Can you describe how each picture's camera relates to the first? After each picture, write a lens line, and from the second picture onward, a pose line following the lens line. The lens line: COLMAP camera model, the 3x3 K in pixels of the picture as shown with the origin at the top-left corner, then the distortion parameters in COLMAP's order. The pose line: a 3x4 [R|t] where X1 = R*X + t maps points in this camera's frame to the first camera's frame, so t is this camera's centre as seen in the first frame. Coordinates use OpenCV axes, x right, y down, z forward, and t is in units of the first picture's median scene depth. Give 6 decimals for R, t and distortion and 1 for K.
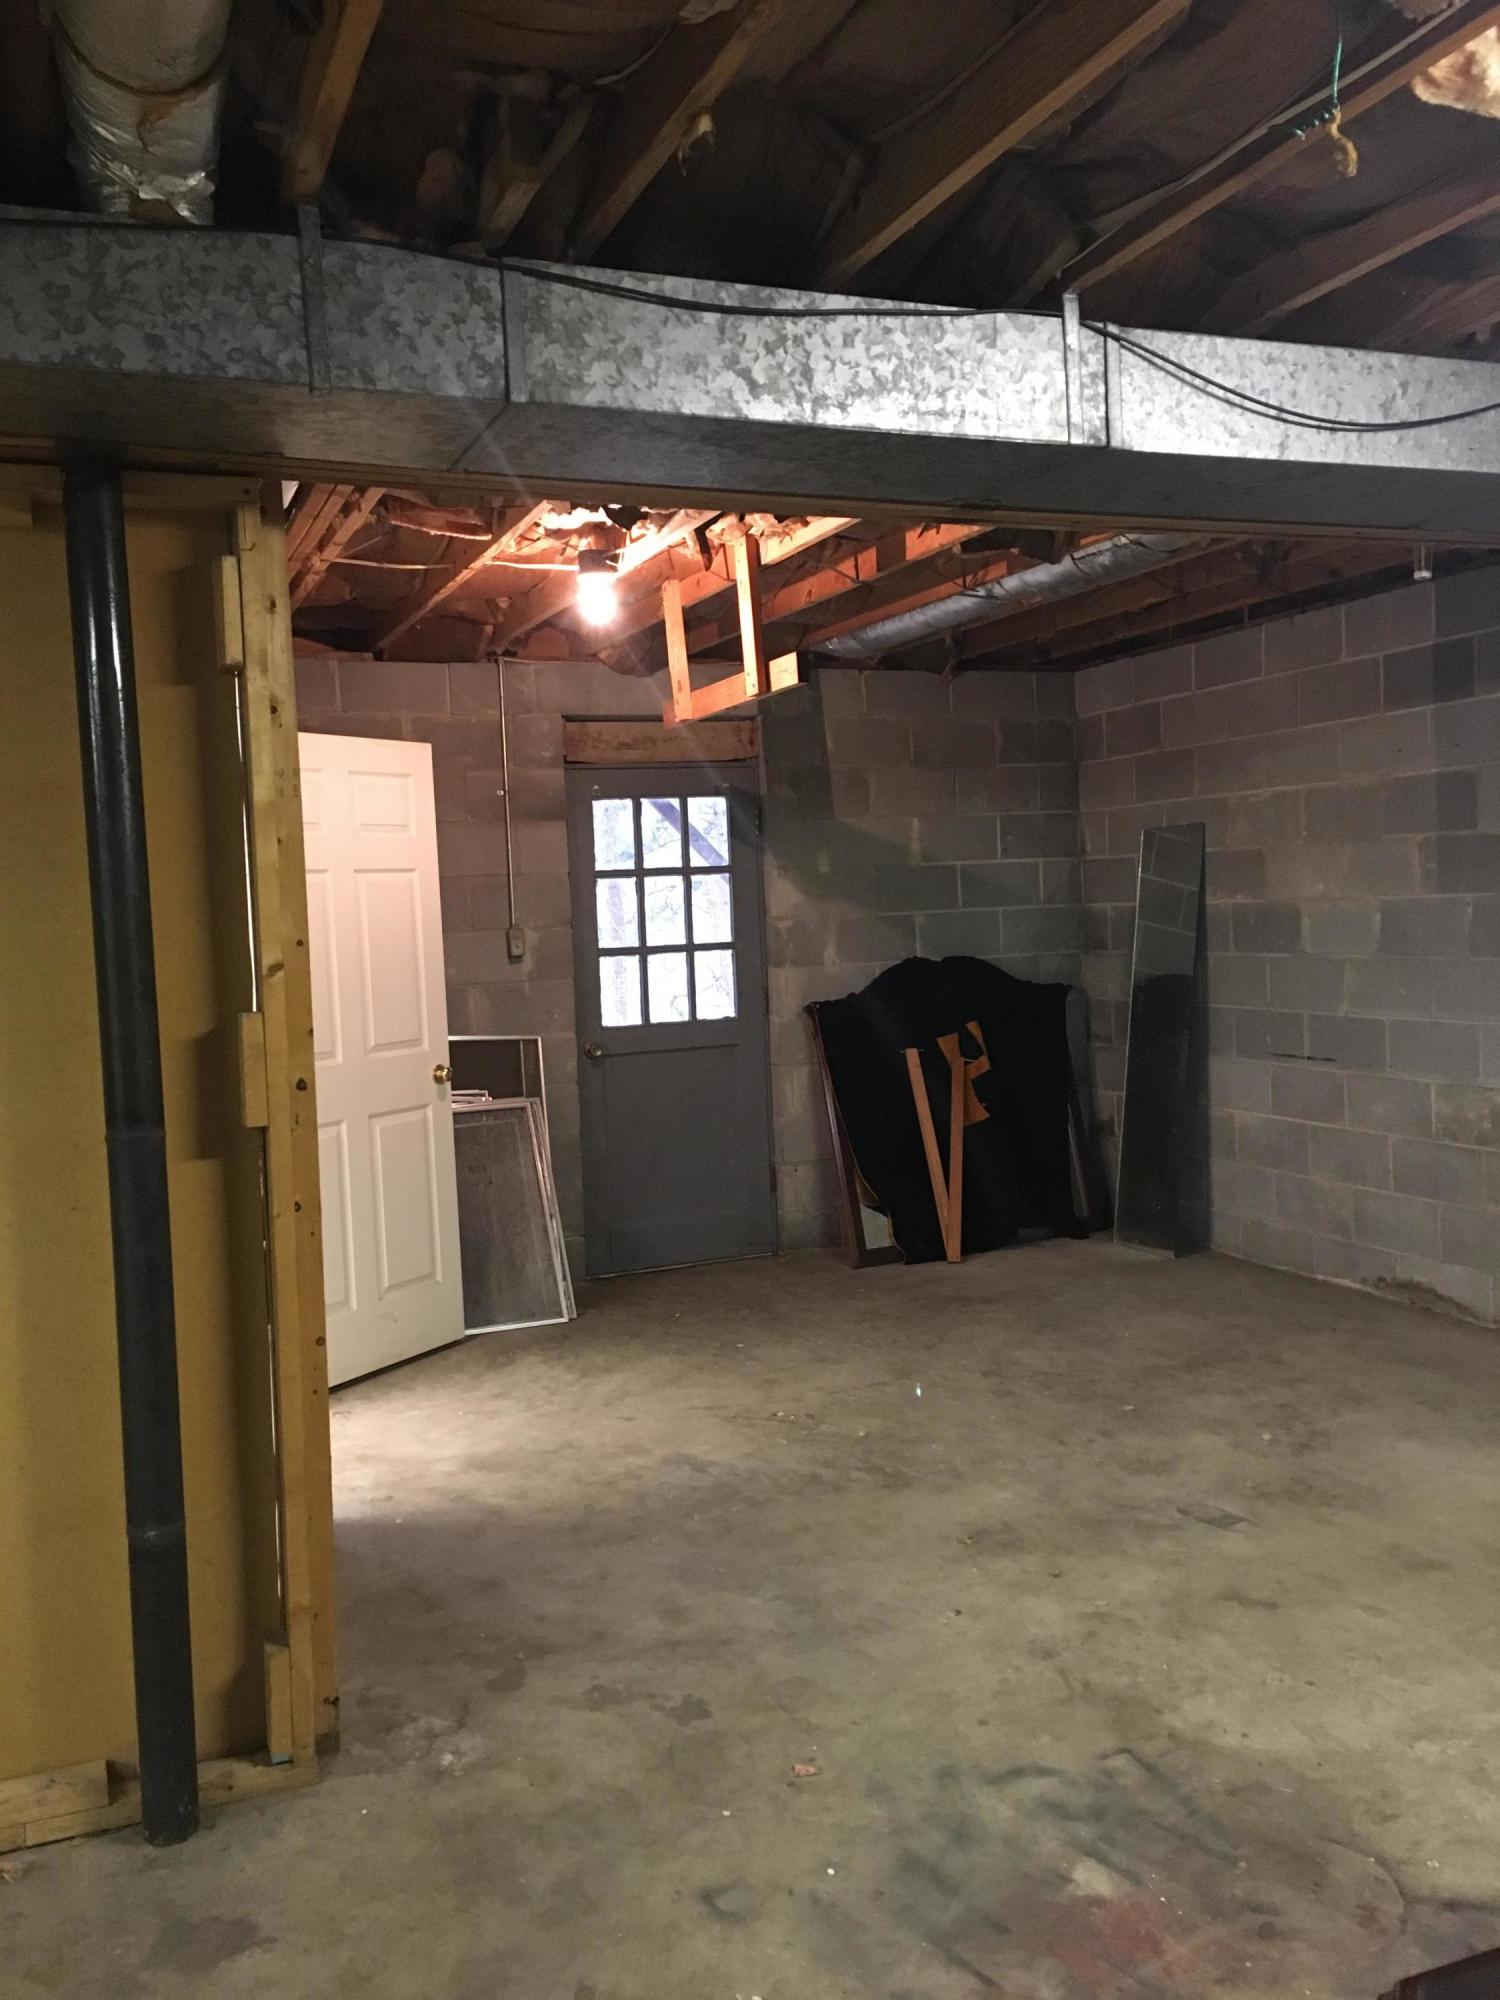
lens RADIAL K [[1682.9, 0, 747.2], [0, 1682.9, 1005.8], [0, 0, 1]] dist [0.085696, -0.093952]
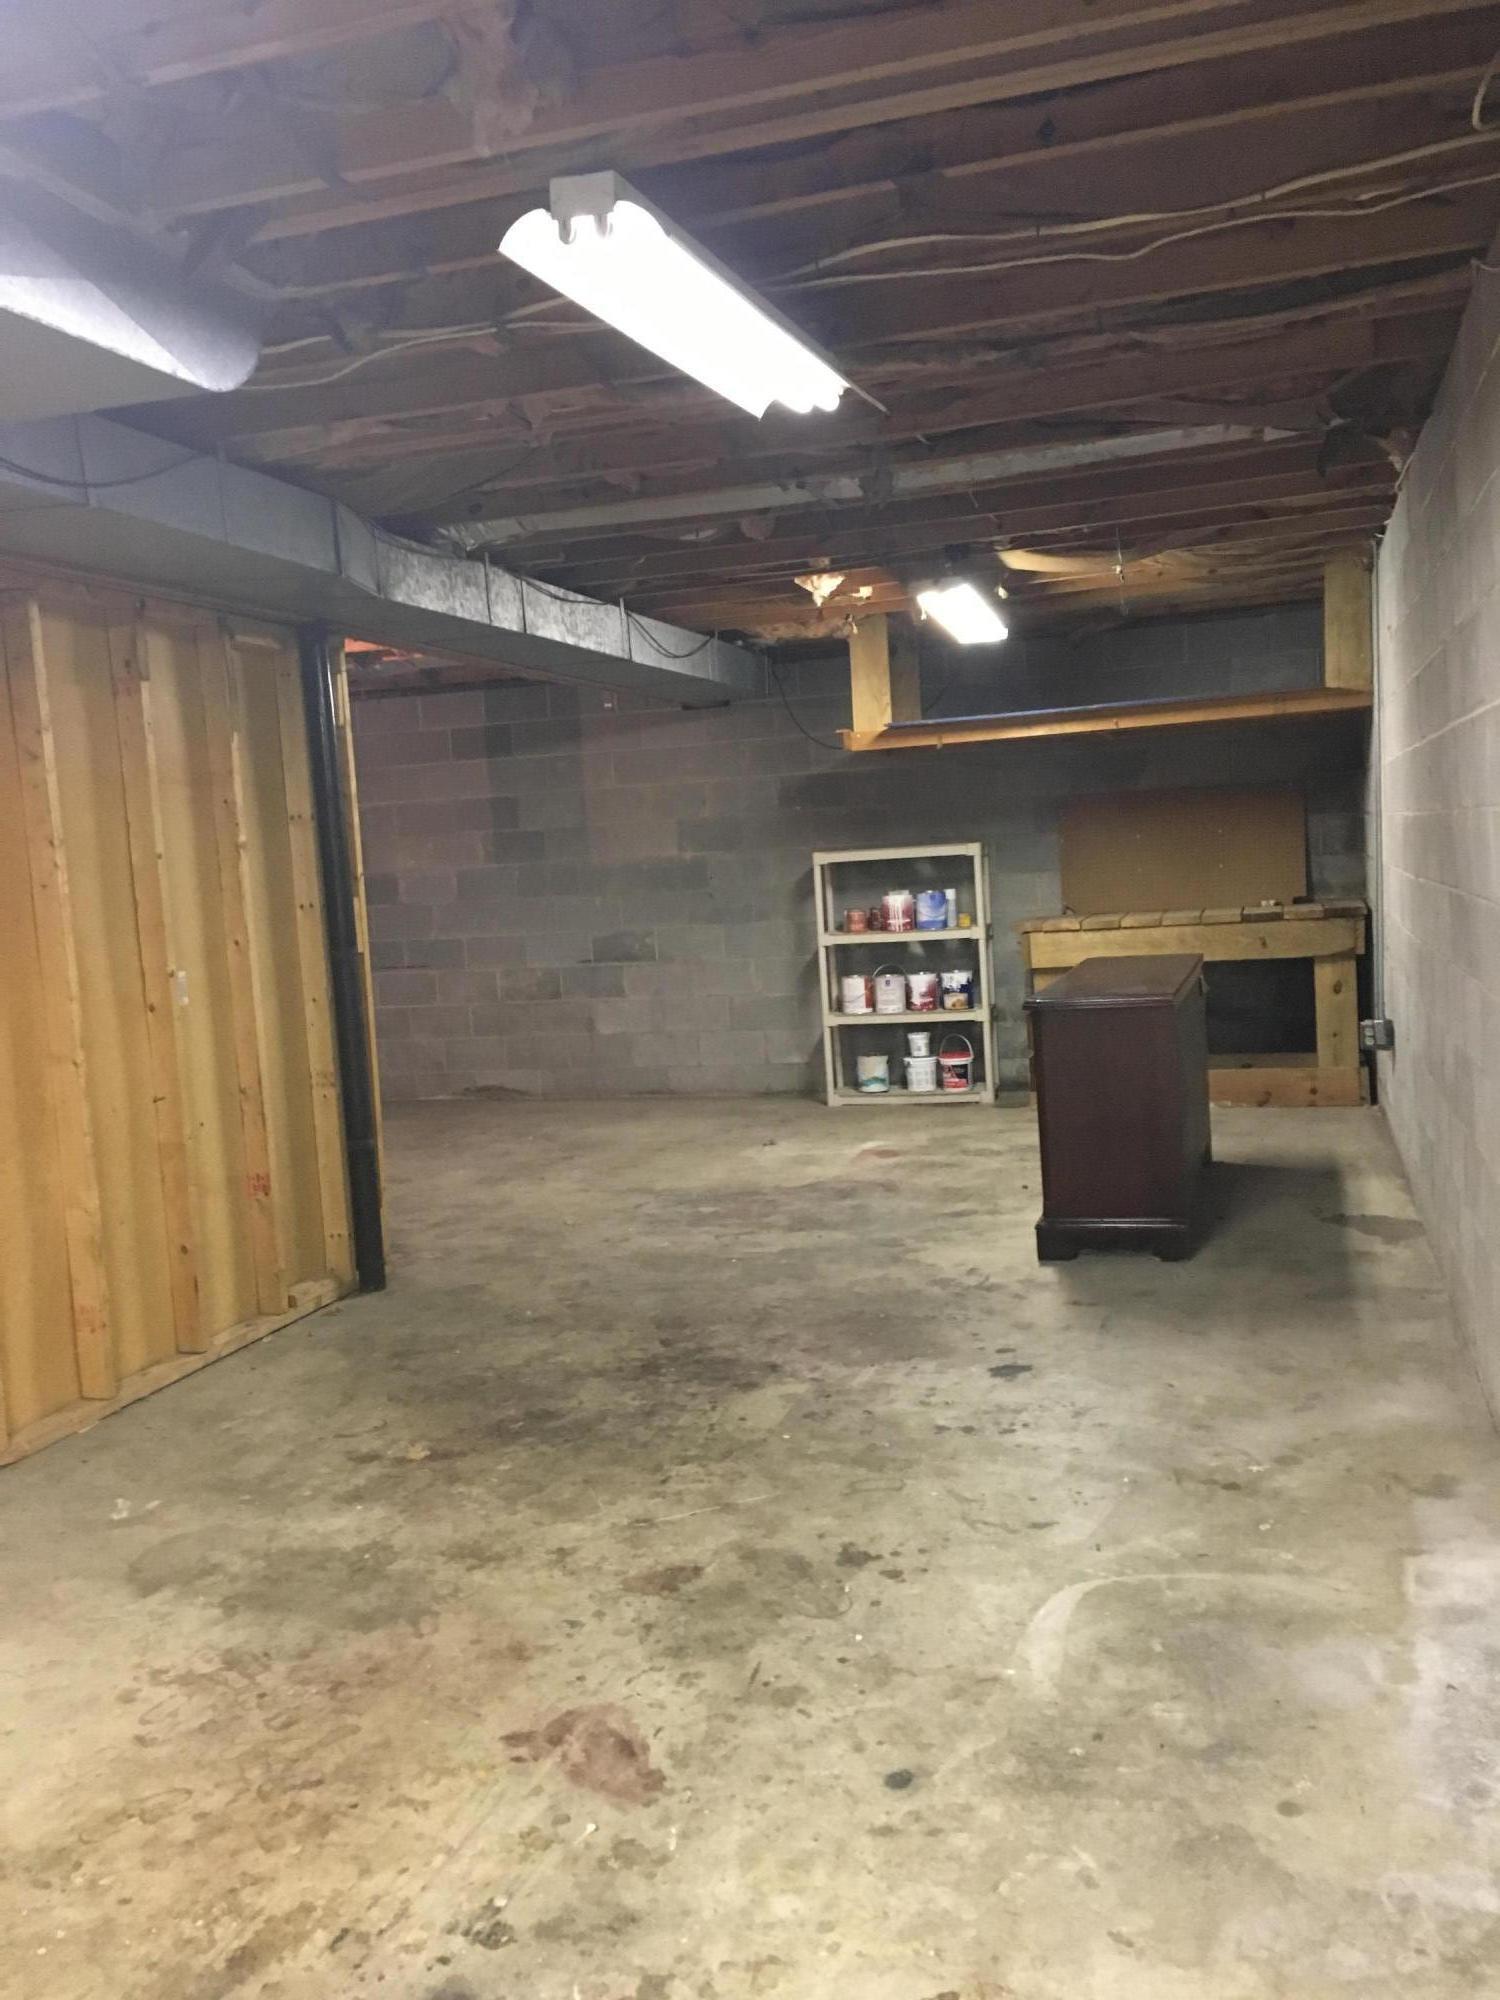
lens RADIAL K [[1682.9, 0, 755.7], [0, 1682.9, 1000.4], [0, 0, 1]] dist [0.085696, -0.093952]
pose [[0.643108, -0.059436, 0.763465, -0.777505], [0.076564, 0.996978, 0.013122, 0.074345], [-0.761938, 0.050015, 0.645716, -0.349673]]
